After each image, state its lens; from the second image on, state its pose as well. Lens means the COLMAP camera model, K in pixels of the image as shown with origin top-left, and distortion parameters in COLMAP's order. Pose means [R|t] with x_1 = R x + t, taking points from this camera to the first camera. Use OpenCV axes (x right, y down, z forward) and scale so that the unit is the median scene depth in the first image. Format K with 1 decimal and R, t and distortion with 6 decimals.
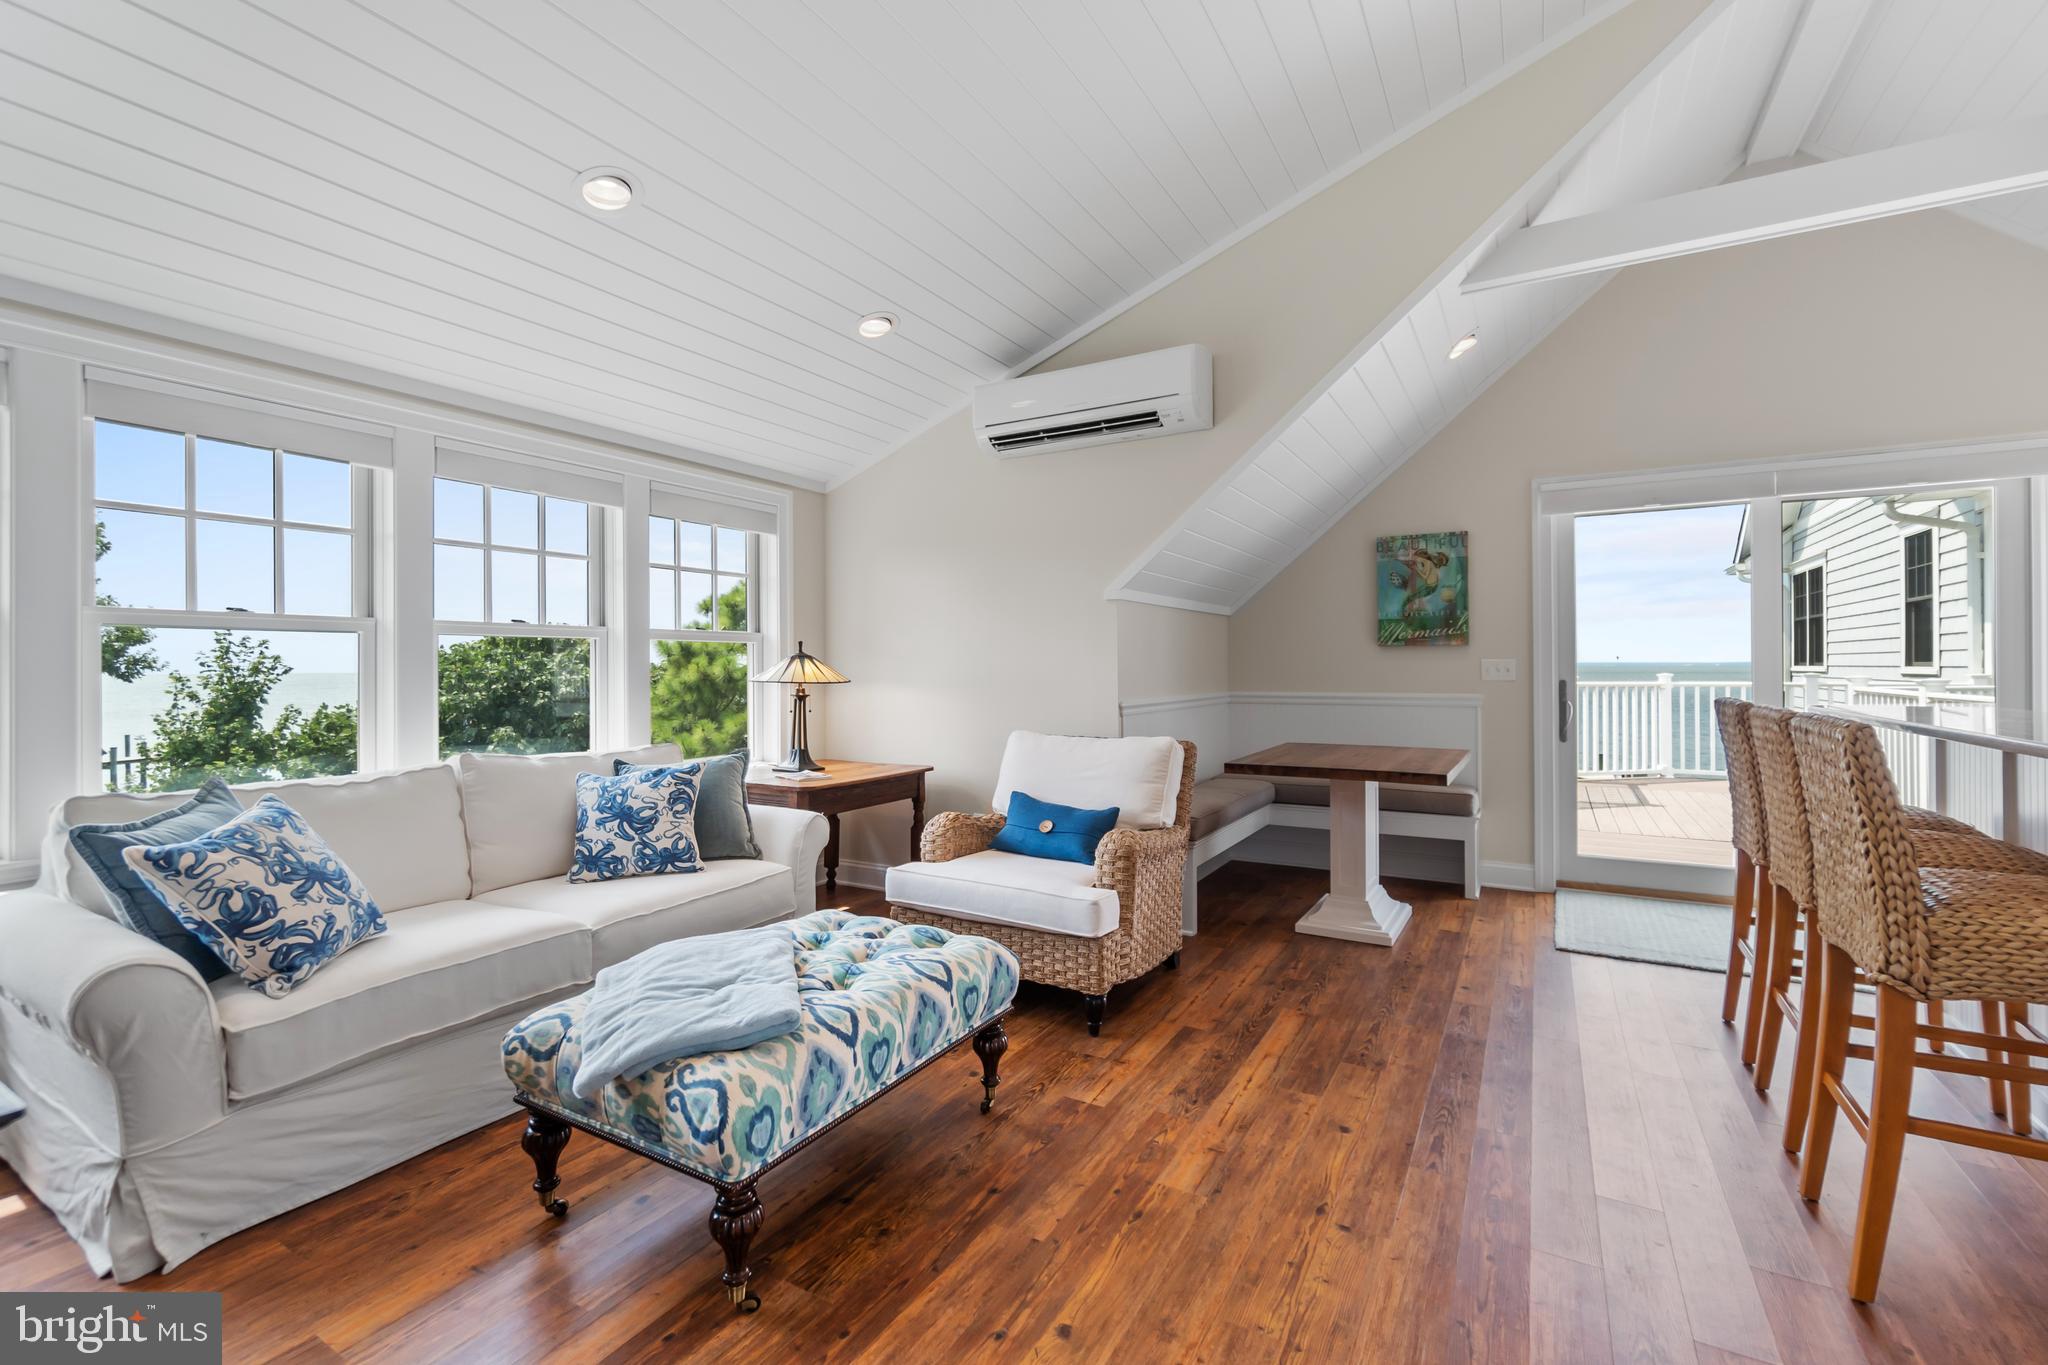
lens RADIAL K [[893.9, 0, 1020.6], [0, 893.9, 668.1], [0, 0, 1]] dist [-0.002931, -0.000910]
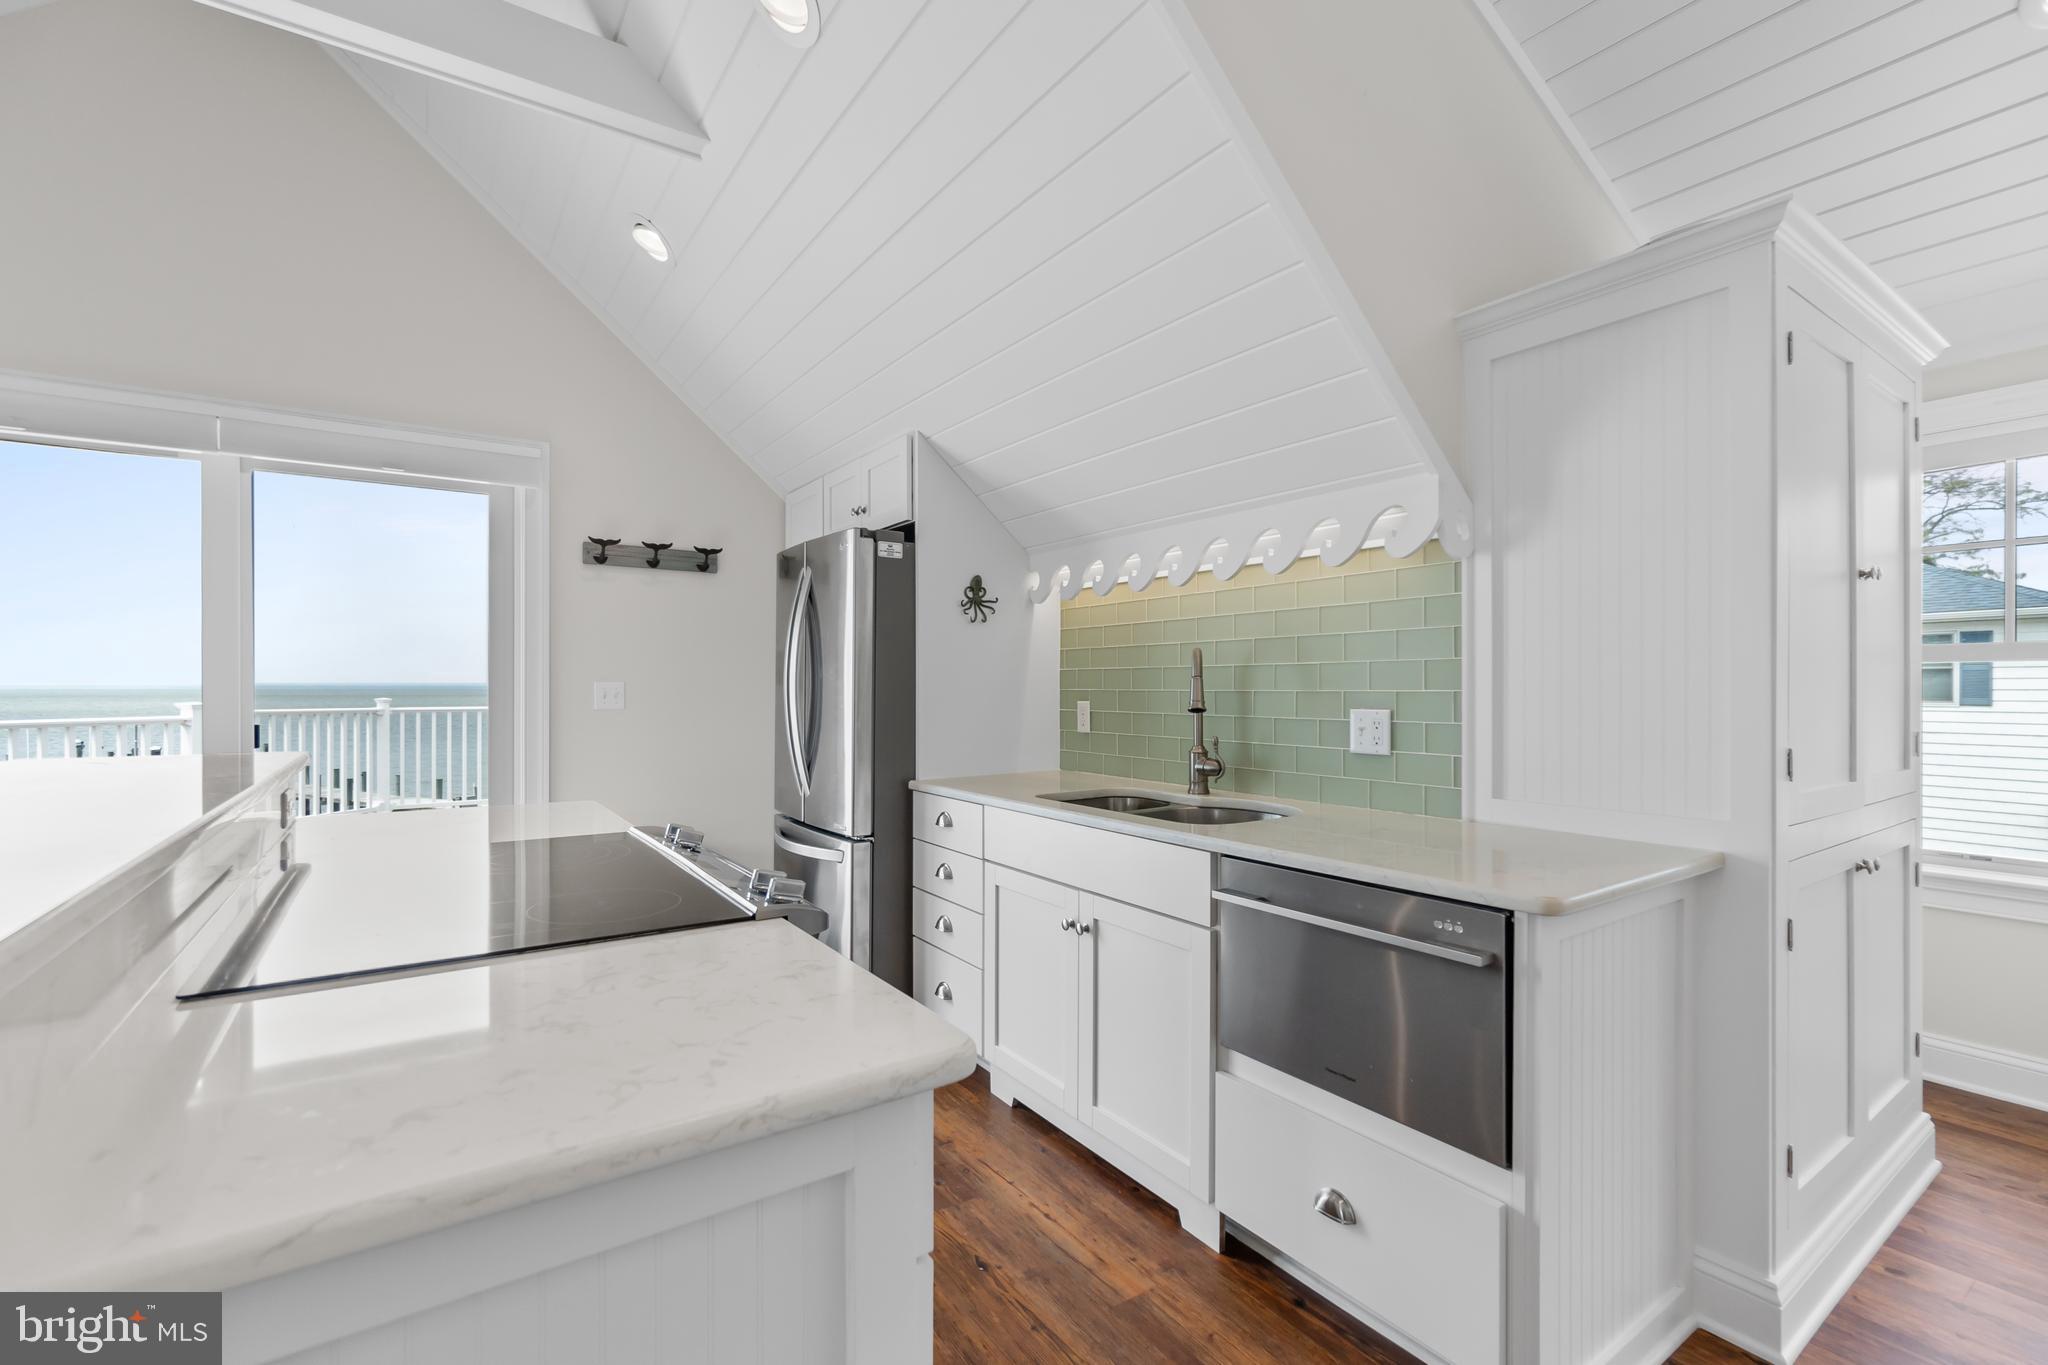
lens RADIAL K [[893.9, 0, 1018.2], [0, 893.9, 687.9], [0, 0, 1]] dist [-0.002931, -0.000910]
pose [[0.434138, 0.006793, 0.900821, 0.563973], [-0.004187, 0.999976, -0.005523, -0.004014], [-0.900837, -0.001374, 0.434156, 0.138477]]
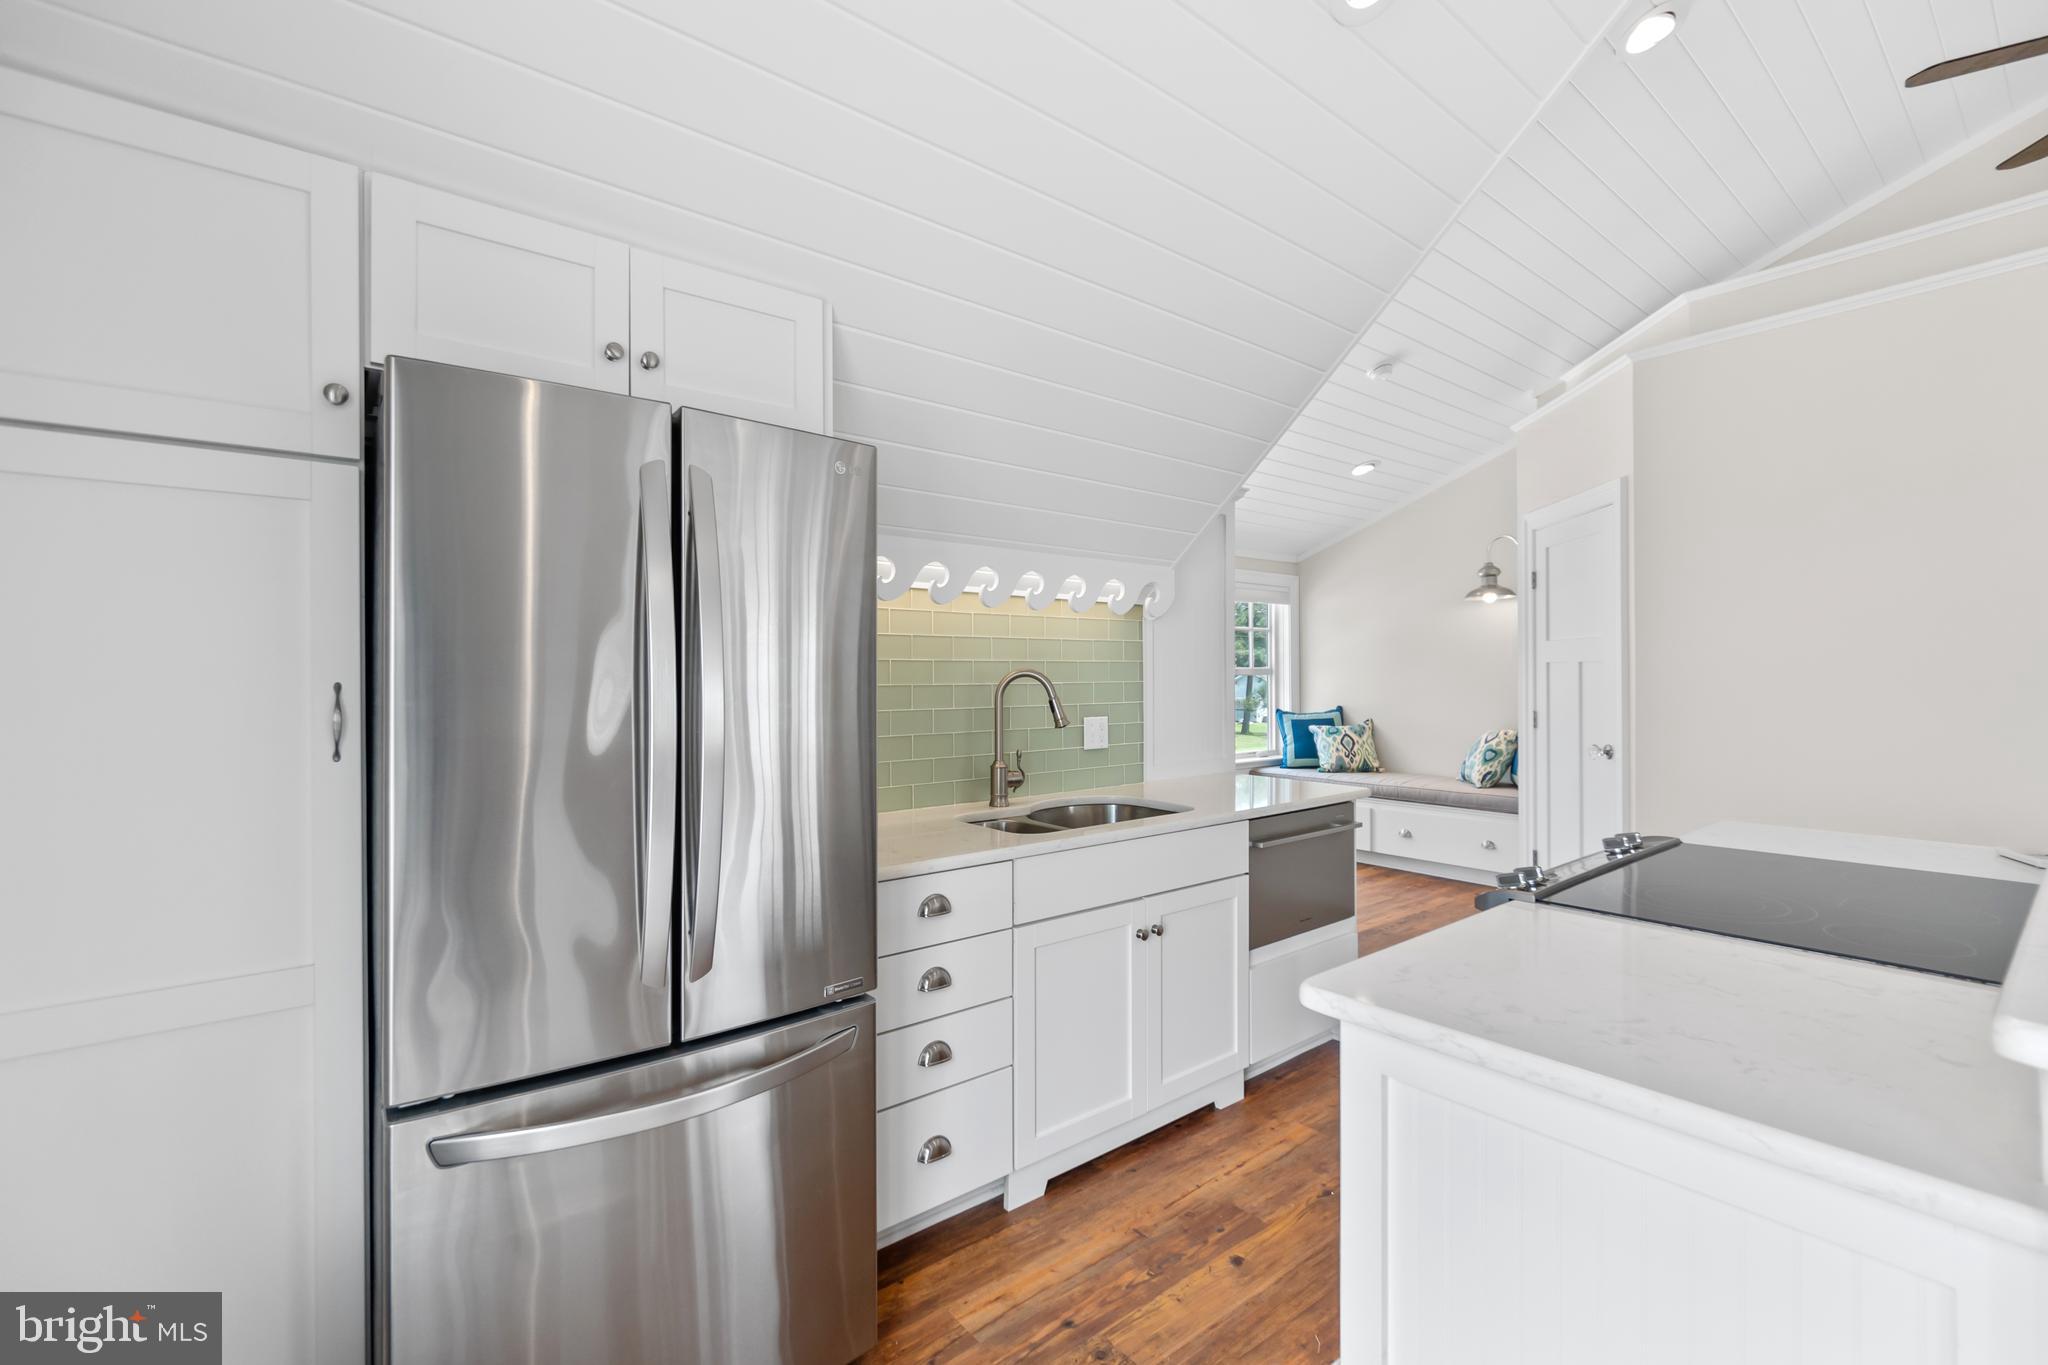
lens RADIAL K [[893.9, 0, 1014.1], [0, 893.9, 678.3], [0, 0, 1]] dist [-0.002931, -0.000910]
pose [[-0.931434, 0.010319, 0.363765, 1.006428], [0.011810, 0.999928, 0.001875, -0.034815], [-0.363719, 0.006042, -0.931489, 1.058707]]
